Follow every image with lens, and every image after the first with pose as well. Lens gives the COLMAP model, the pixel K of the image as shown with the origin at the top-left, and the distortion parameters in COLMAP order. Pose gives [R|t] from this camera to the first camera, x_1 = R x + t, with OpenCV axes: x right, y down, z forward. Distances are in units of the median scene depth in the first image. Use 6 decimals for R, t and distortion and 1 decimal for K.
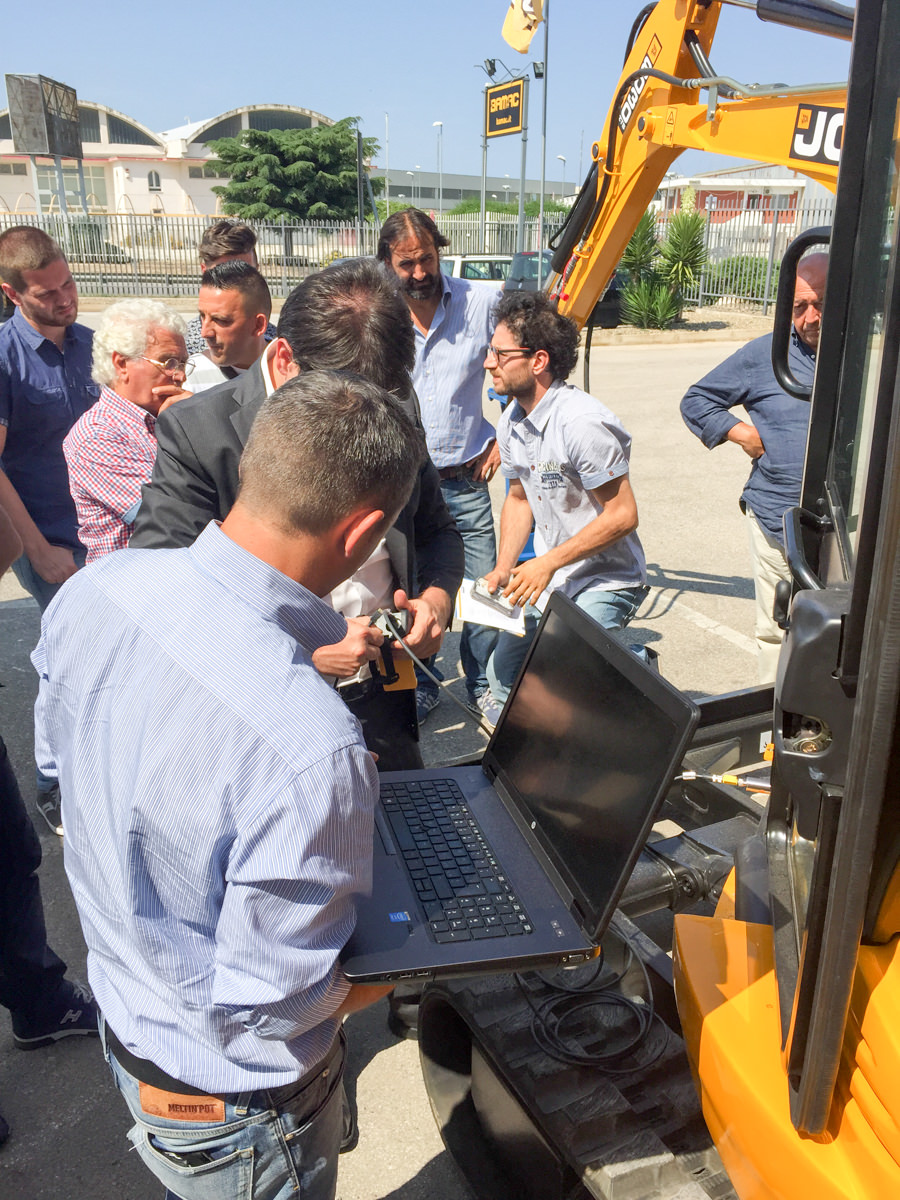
lens RADIAL K [[1023.5, 0, 450.0], [0, 1023.5, 600.0], [0, 0, 1]] dist [0.073547, -0.093471]
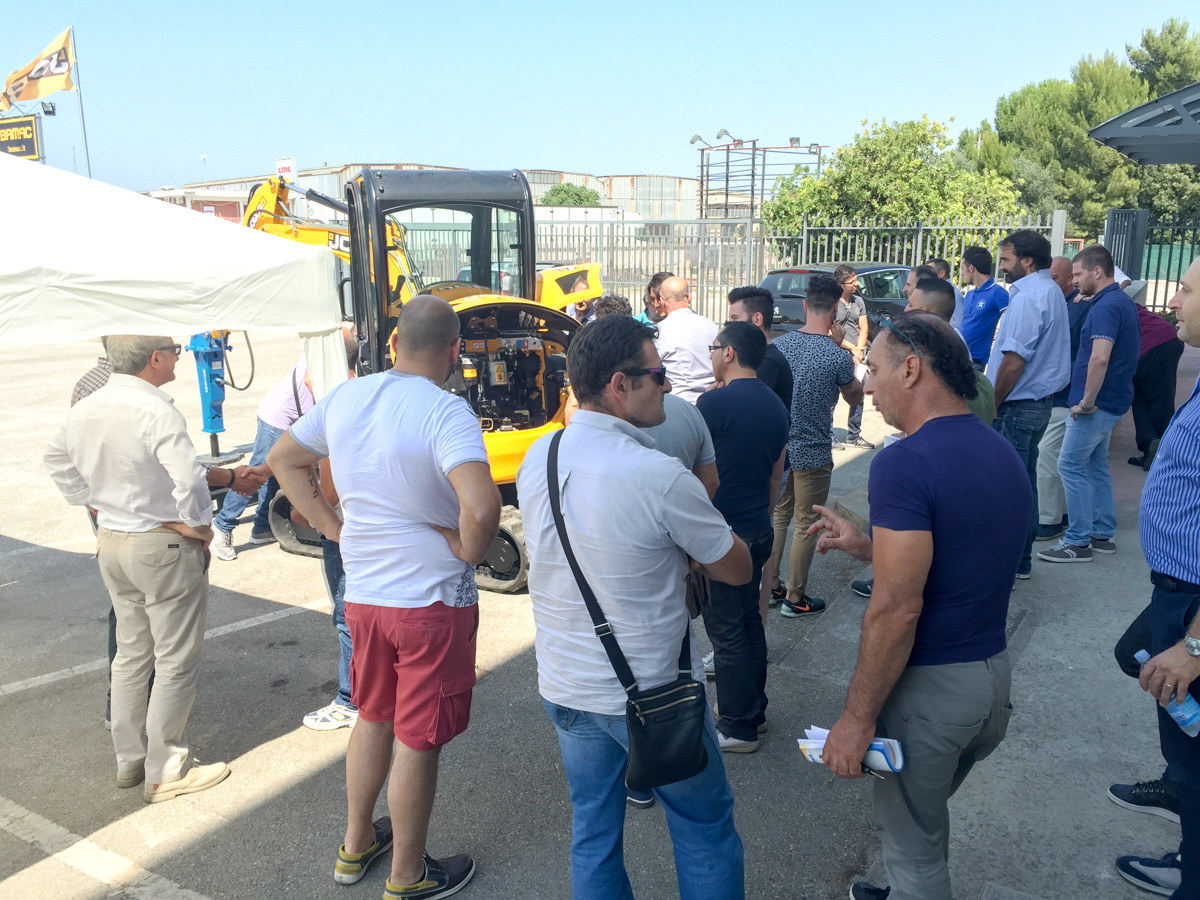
lens RADIAL K [[1023.5, 0, 597.3], [0, 1023.5, 466.9], [0, 0, 1]] dist [0.073547, -0.093471]
pose [[0.832612, -0.136054, 0.536886, -0.129879], [0.199199, 0.978054, -0.061070, 0.094603], [-0.516795, 0.157794, 0.841442, -0.328808]]
